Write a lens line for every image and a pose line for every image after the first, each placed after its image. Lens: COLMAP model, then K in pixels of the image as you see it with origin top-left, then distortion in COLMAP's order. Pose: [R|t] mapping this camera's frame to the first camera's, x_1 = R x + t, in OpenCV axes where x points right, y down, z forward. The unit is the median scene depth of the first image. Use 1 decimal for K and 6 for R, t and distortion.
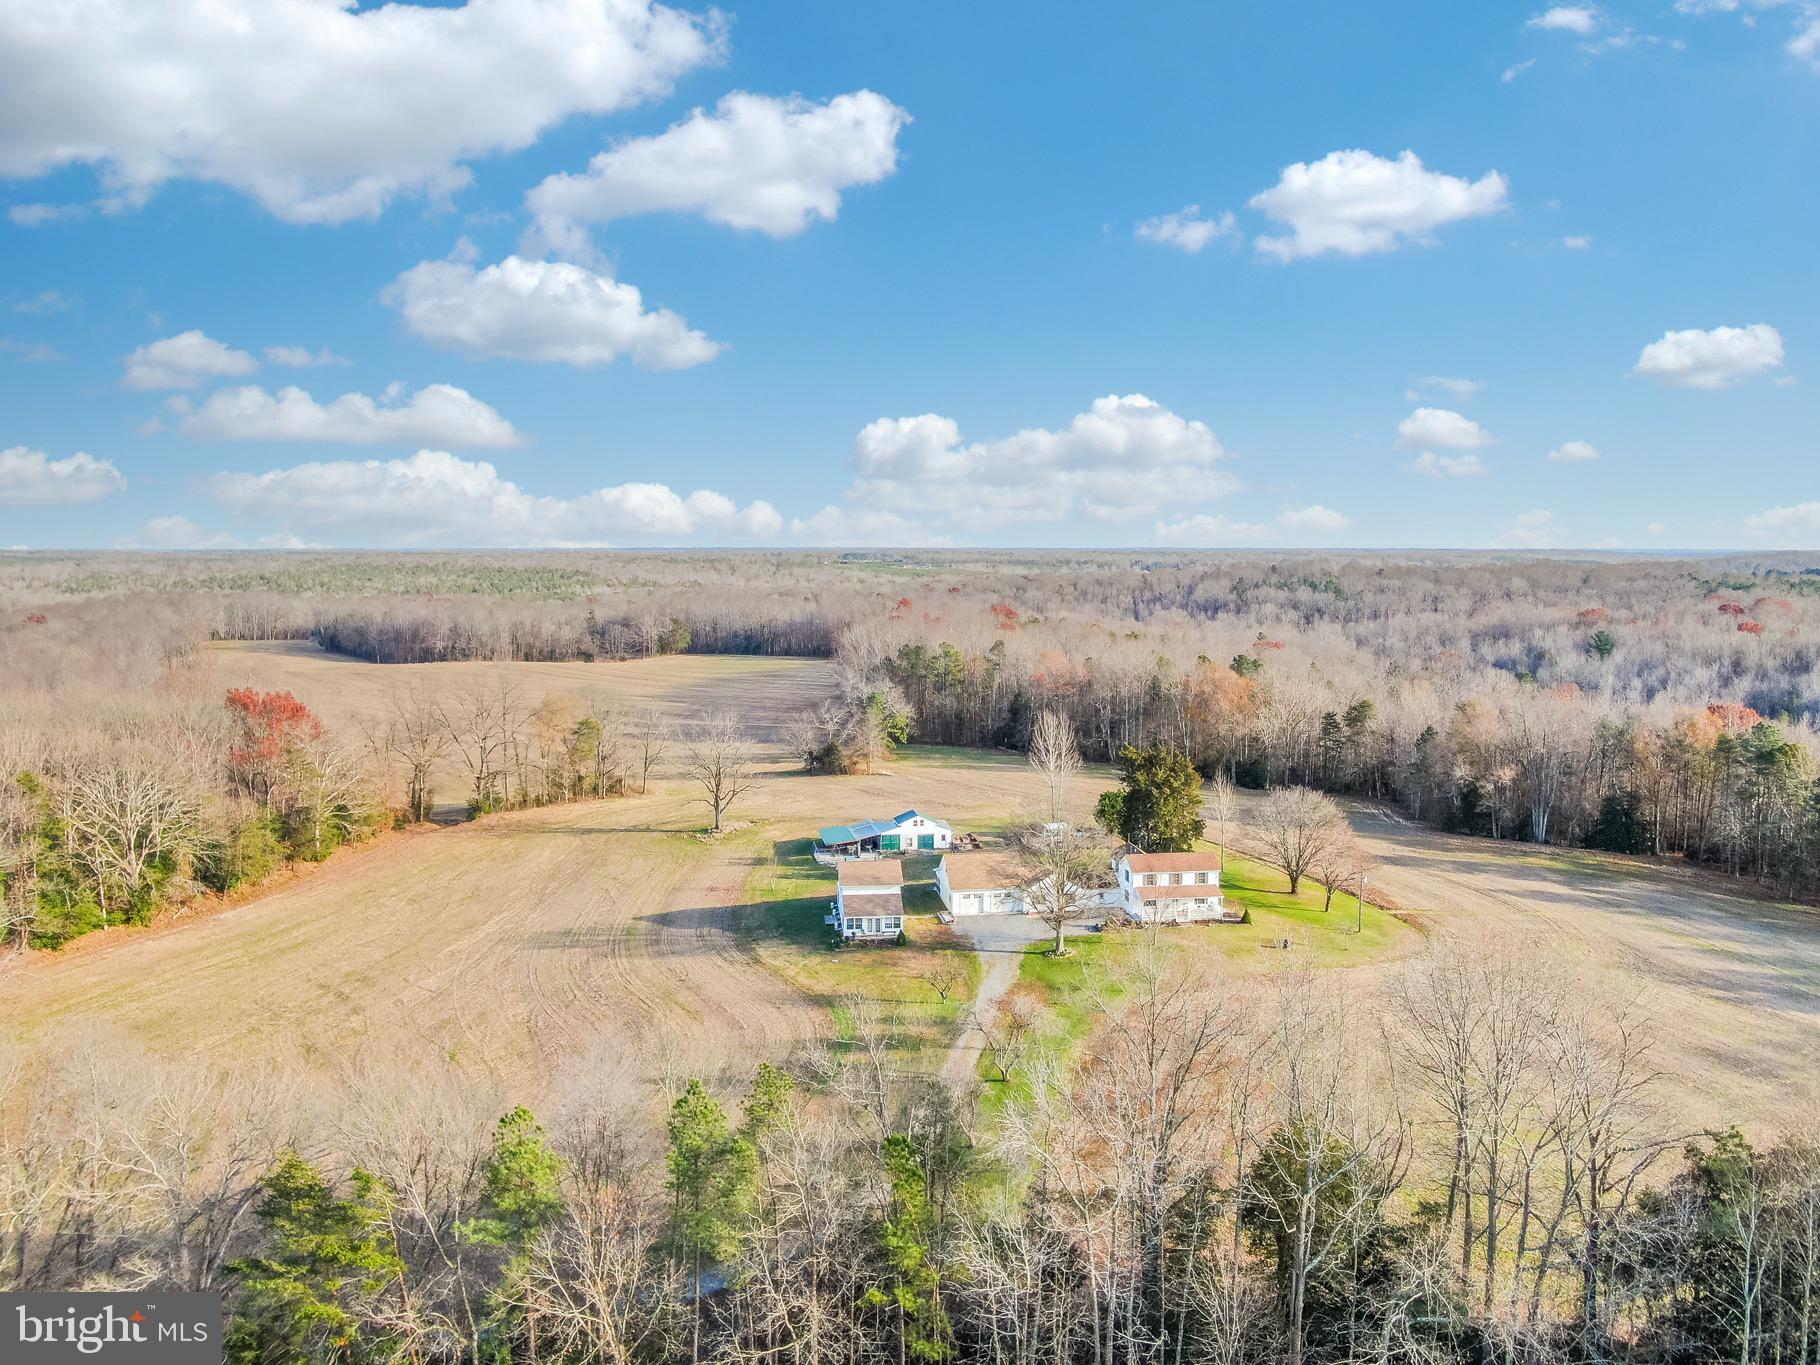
lens RADIAL K [[1375.6, 0, 907.7], [0, 1375.6, 684.5], [0, 0, 1]] dist [-0.000063, 0.000210]
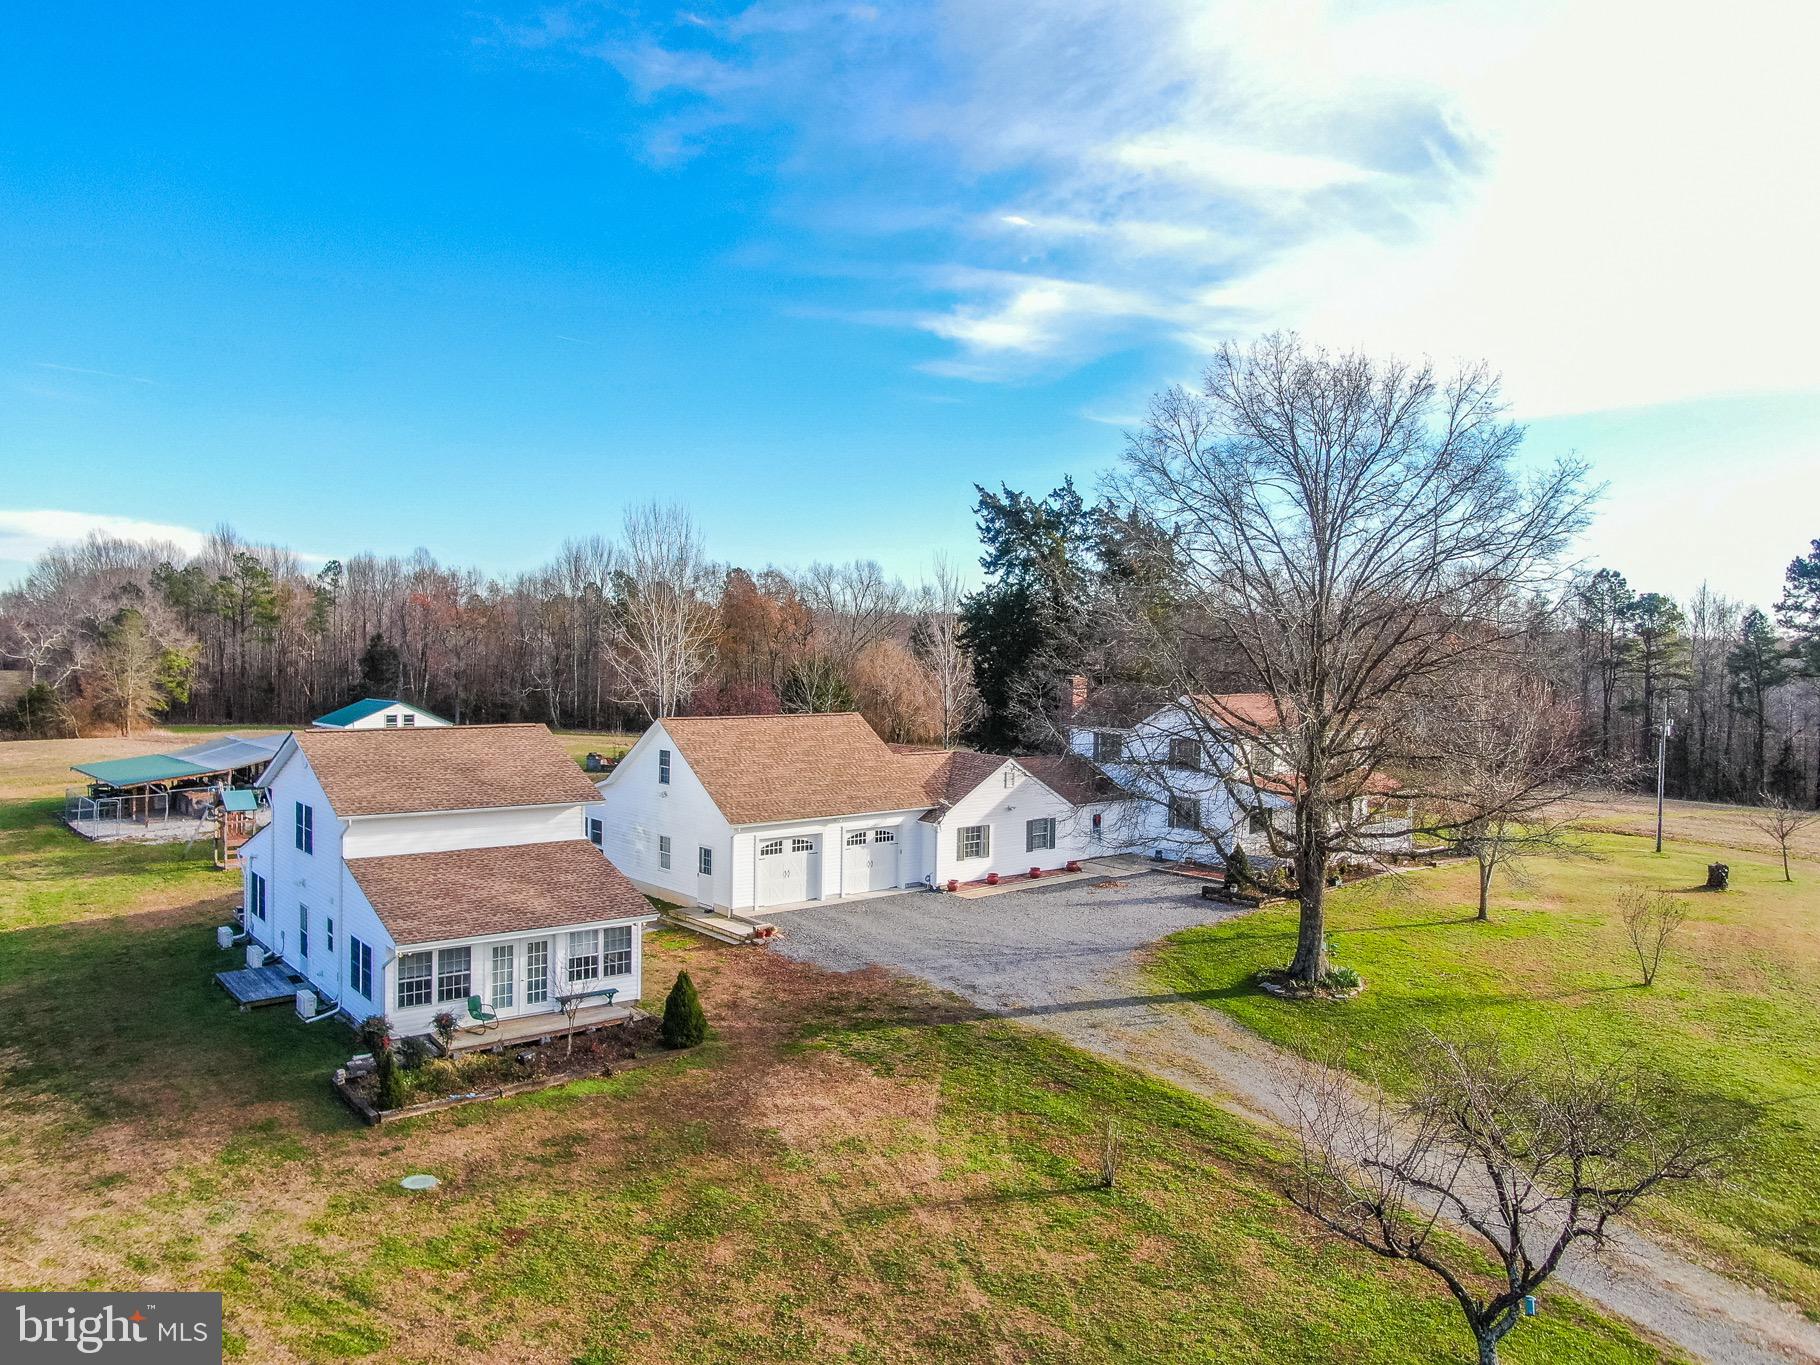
lens RADIAL K [[1330.9, 0, 913.4], [0, 1330.9, 686.2], [0, 0, 1]] dist [-0.041256, -0.003180]
pose [[0.836843, 0.000581, 0.547443, -0.089169], [0.032675, 0.998164, -0.051009, 0.141243], [-0.546467, 0.060574, 0.835287, 0.781652]]
